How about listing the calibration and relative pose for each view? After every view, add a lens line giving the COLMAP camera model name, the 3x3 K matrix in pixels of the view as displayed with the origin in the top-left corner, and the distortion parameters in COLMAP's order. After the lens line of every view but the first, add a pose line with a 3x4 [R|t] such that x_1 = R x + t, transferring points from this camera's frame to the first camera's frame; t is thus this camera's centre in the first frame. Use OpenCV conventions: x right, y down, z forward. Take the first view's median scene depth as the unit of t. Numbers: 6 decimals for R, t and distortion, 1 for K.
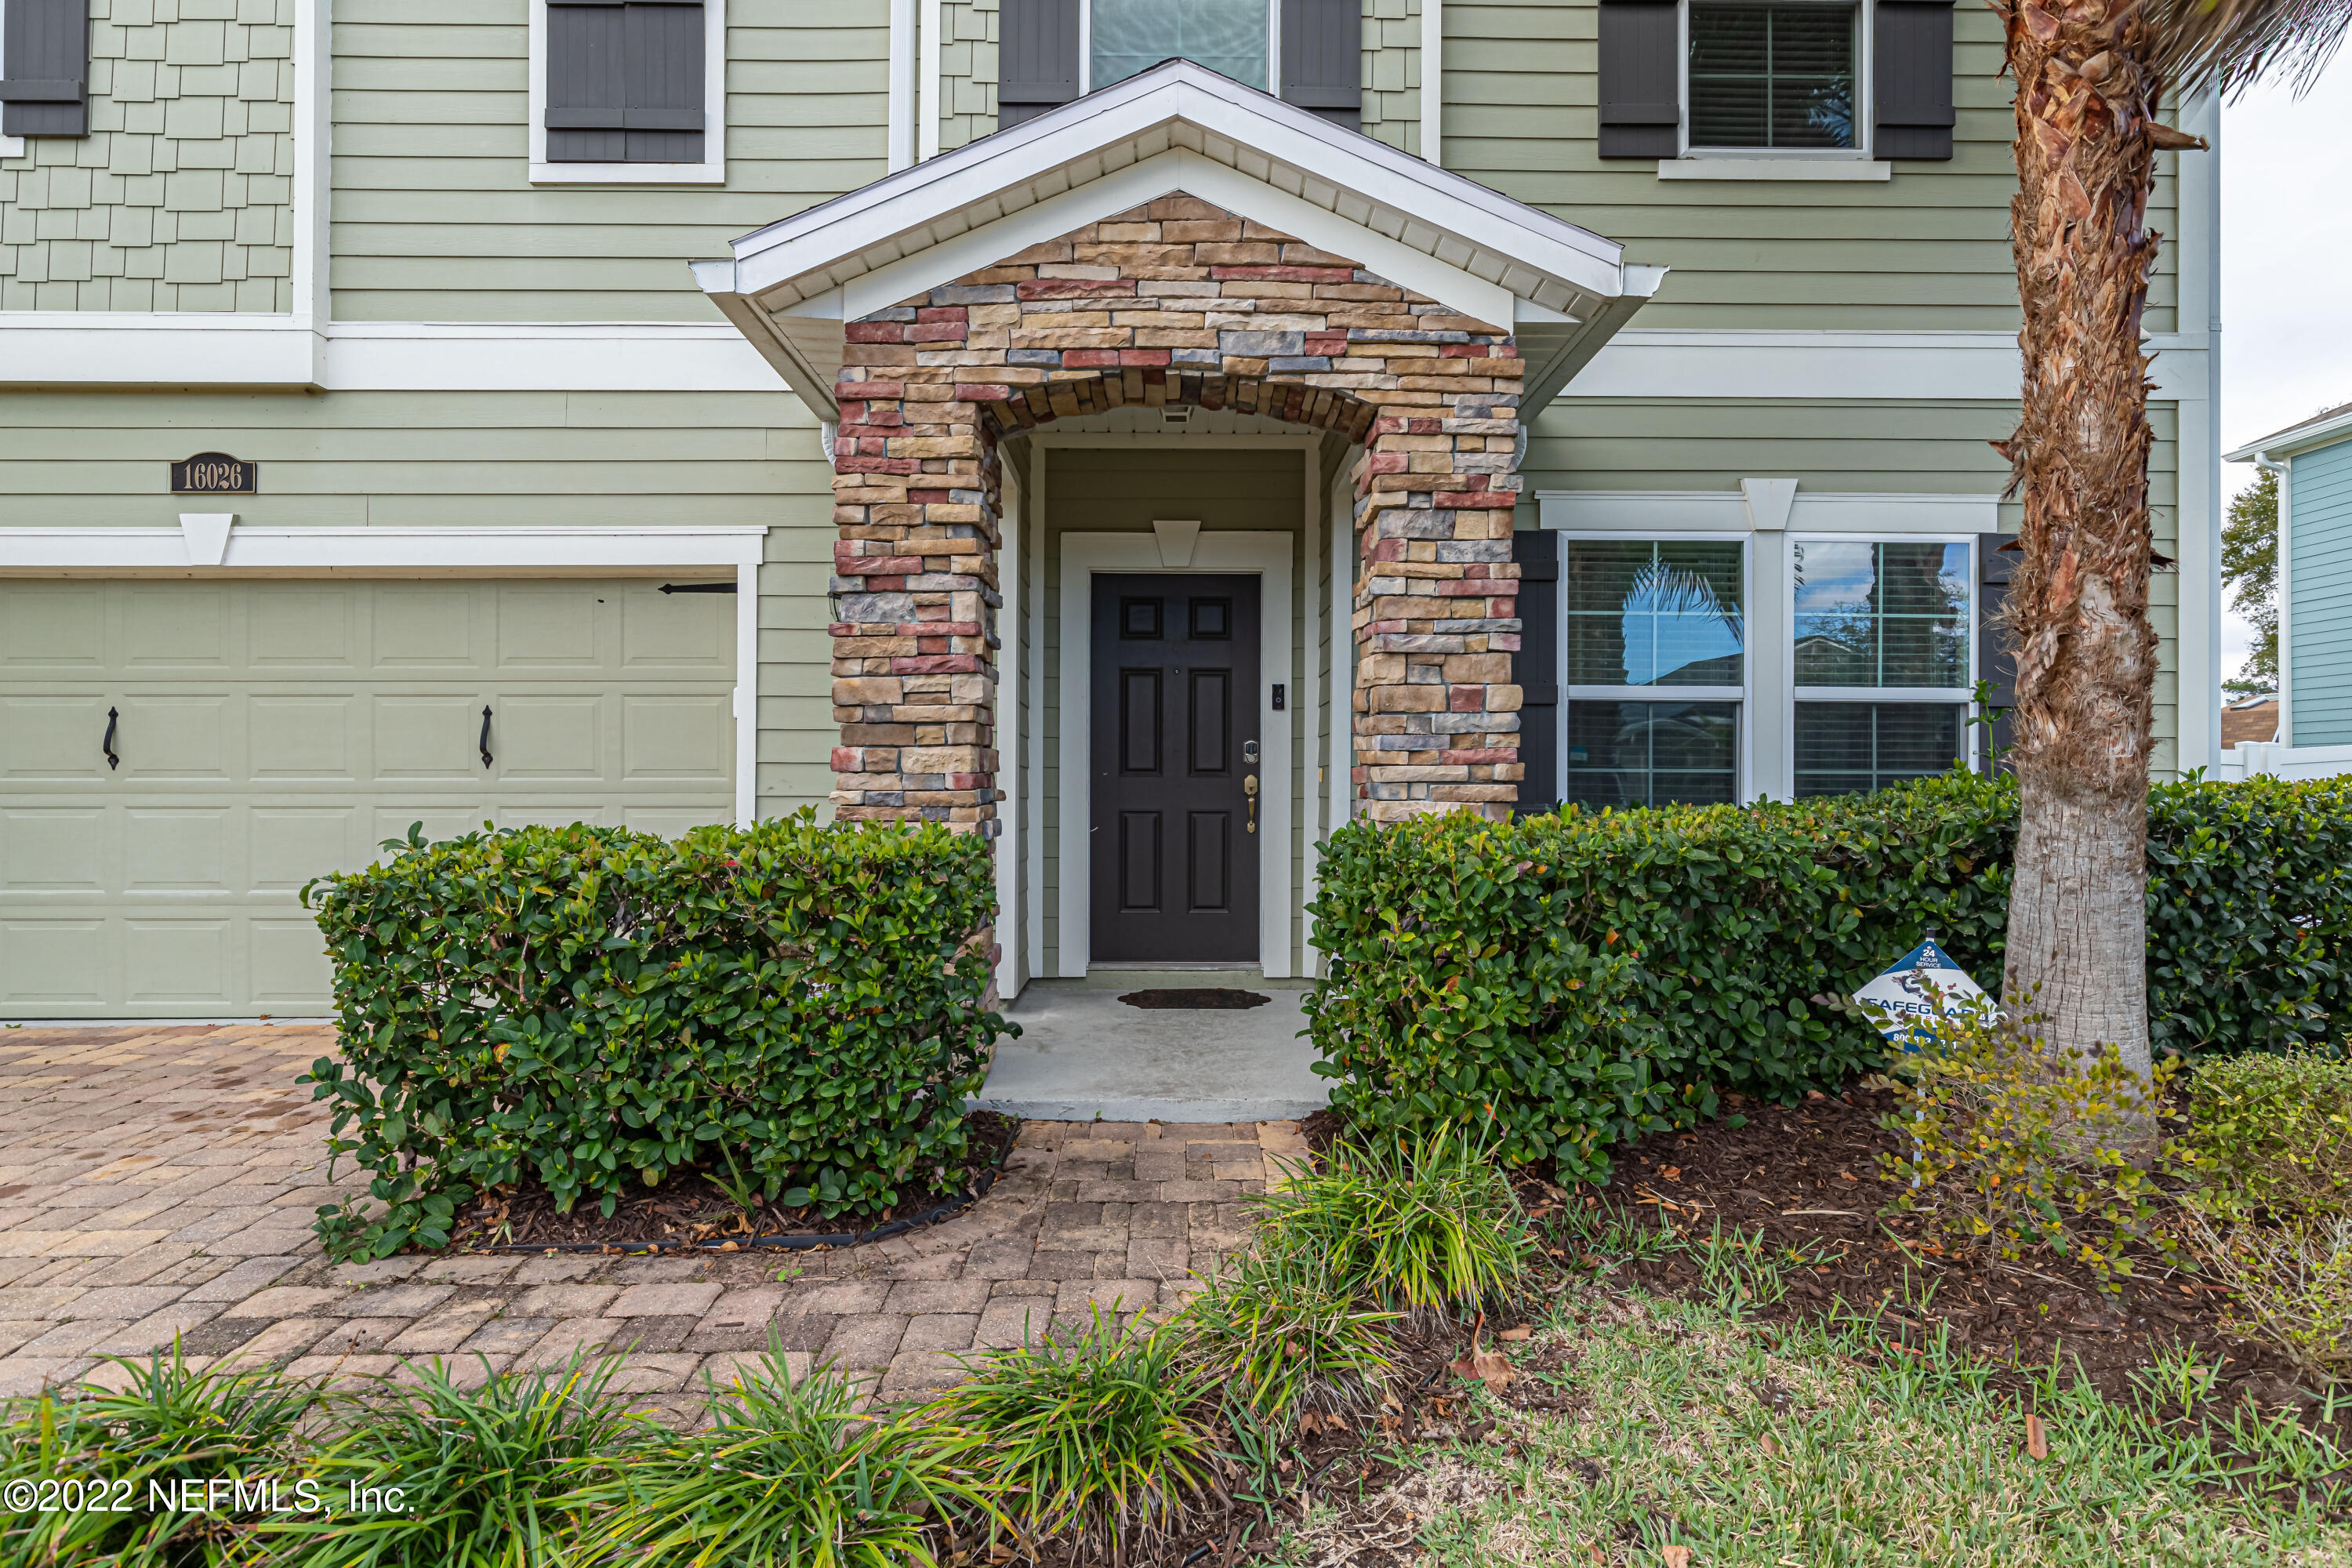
lens RADIAL K [[1171.8, 0, 1178.1], [0, 1171.8, 788.7], [0, 0, 1]] dist [-0.002285, 0.000181]
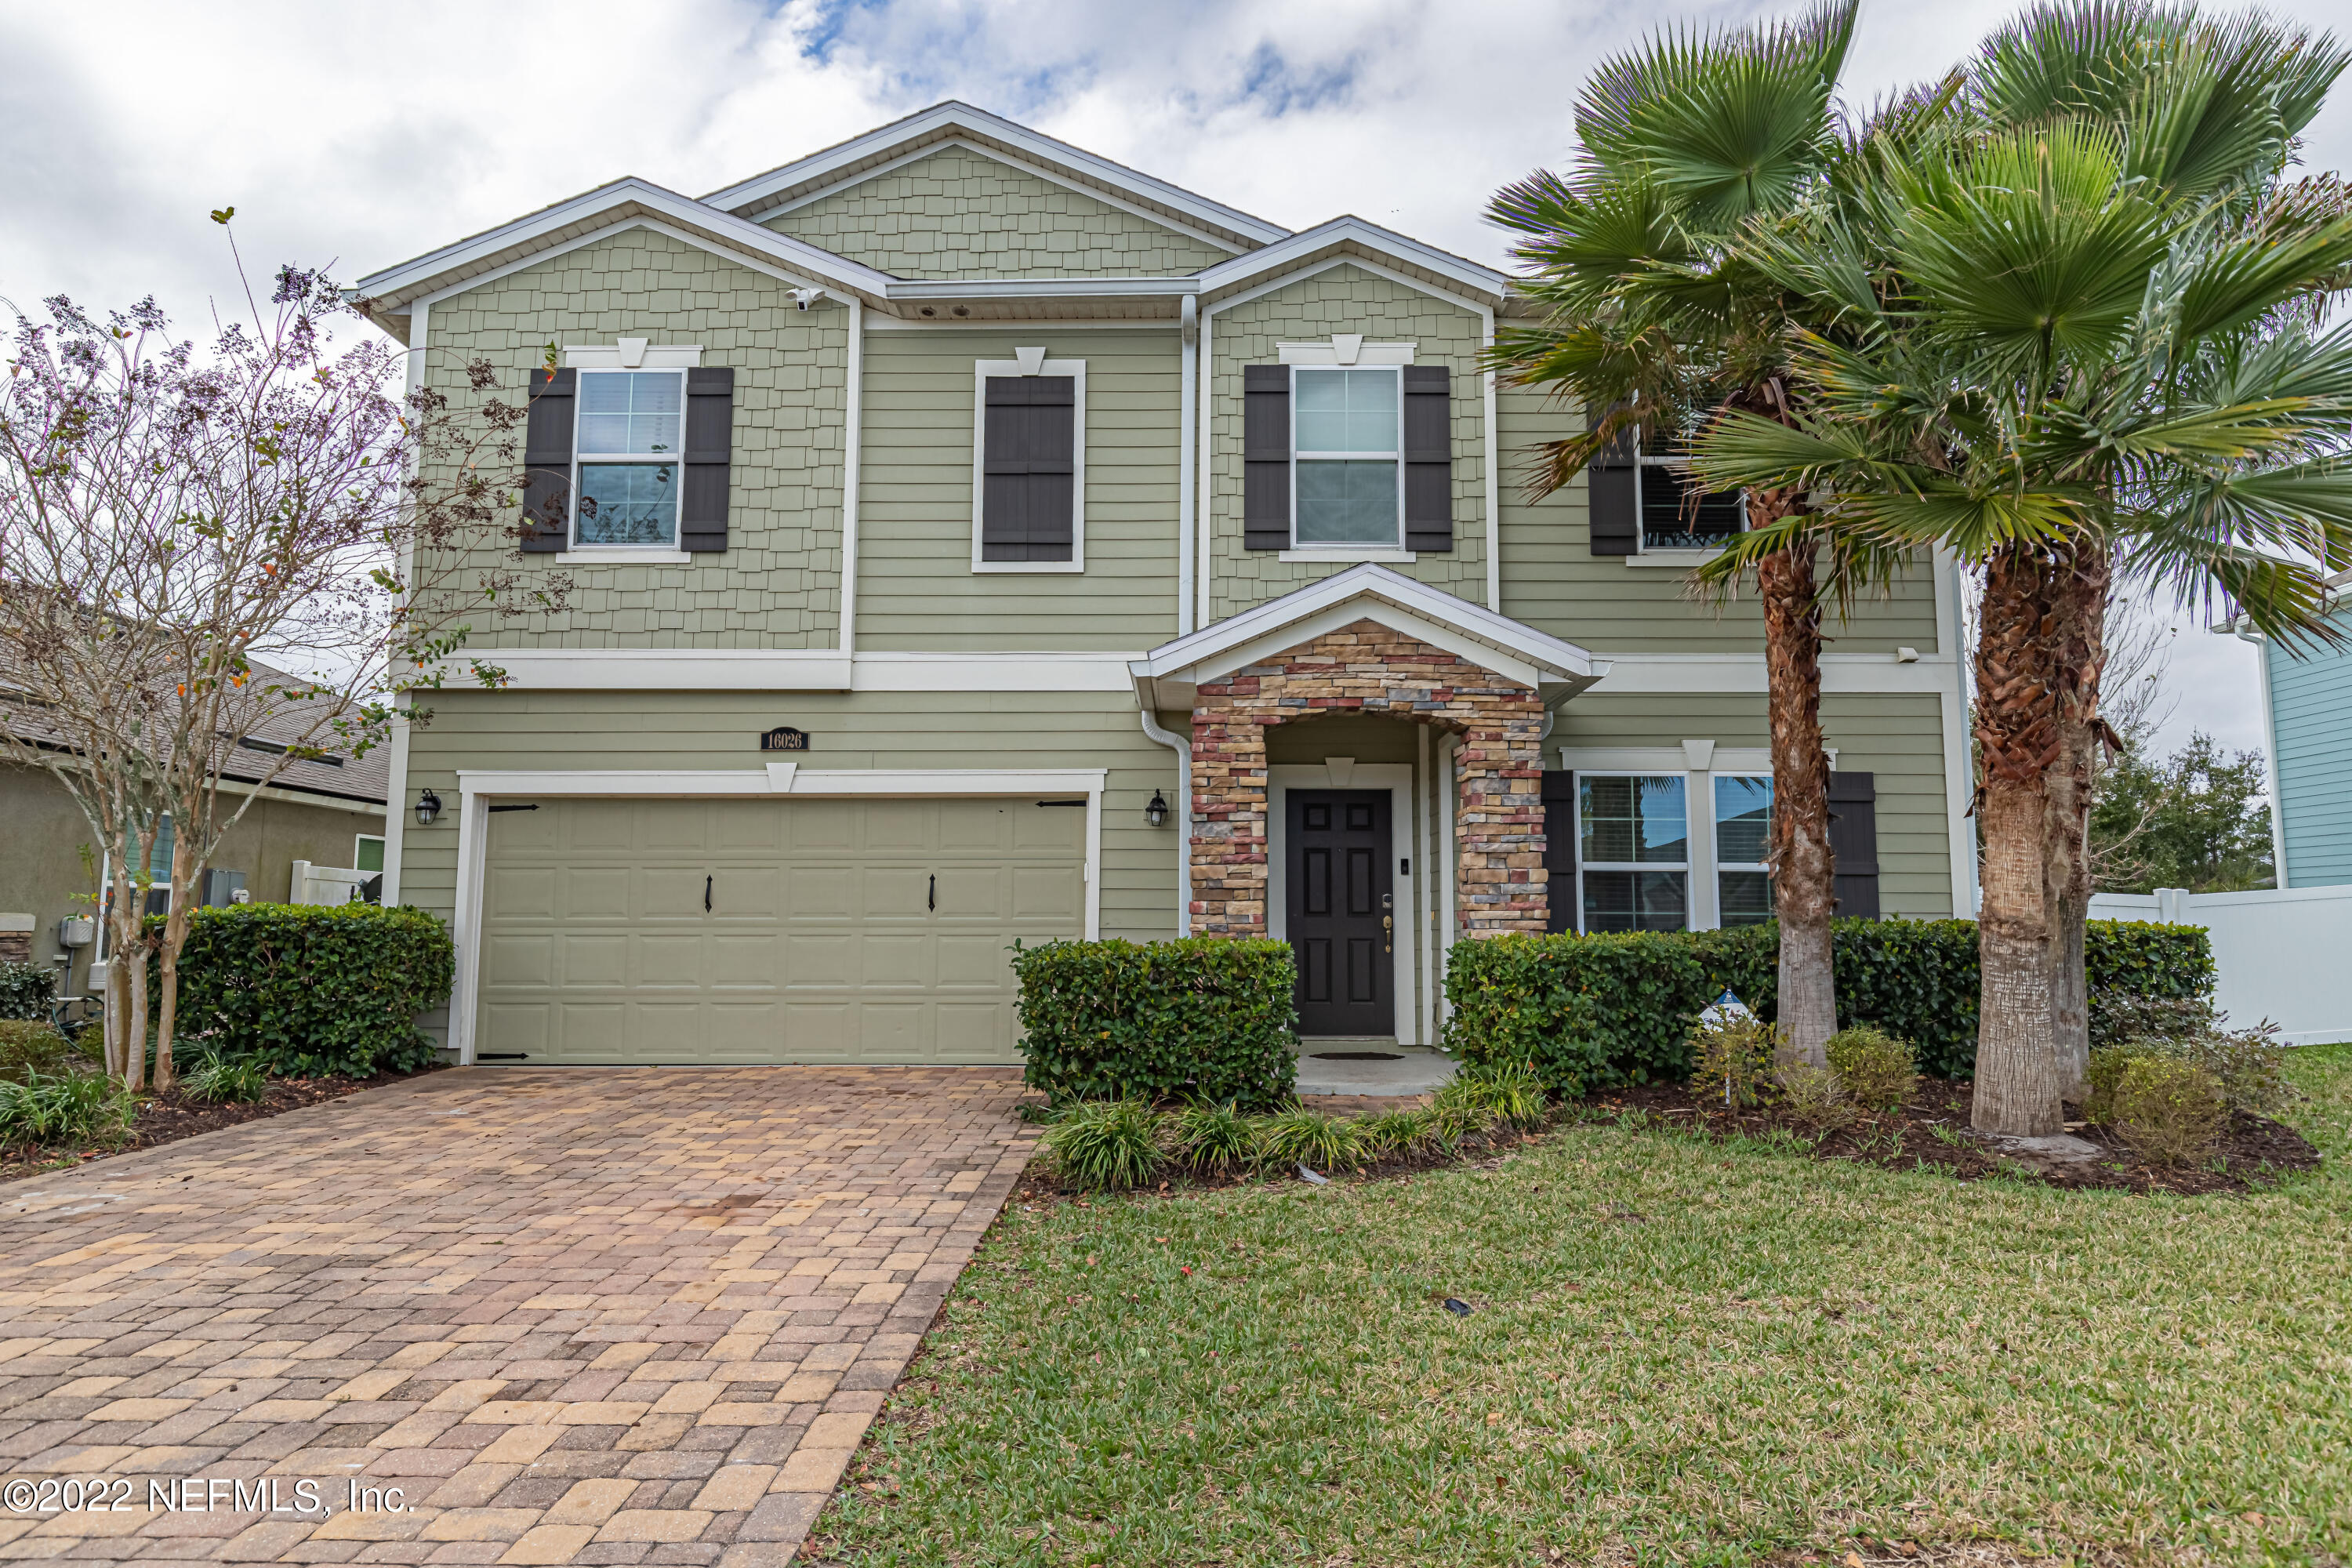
lens RADIAL K [[1408.4, 0, 1171.8], [0, 1408.4, 778.4], [0, 0, 1]] dist [-0.002357, -0.001699]
pose [[0.999814, -0.001966, -0.019168, -0.279898], [-0.000127, 0.994090, -0.108563, 0.015301], [0.019268, 0.108545, 0.993905, -1.329939]]
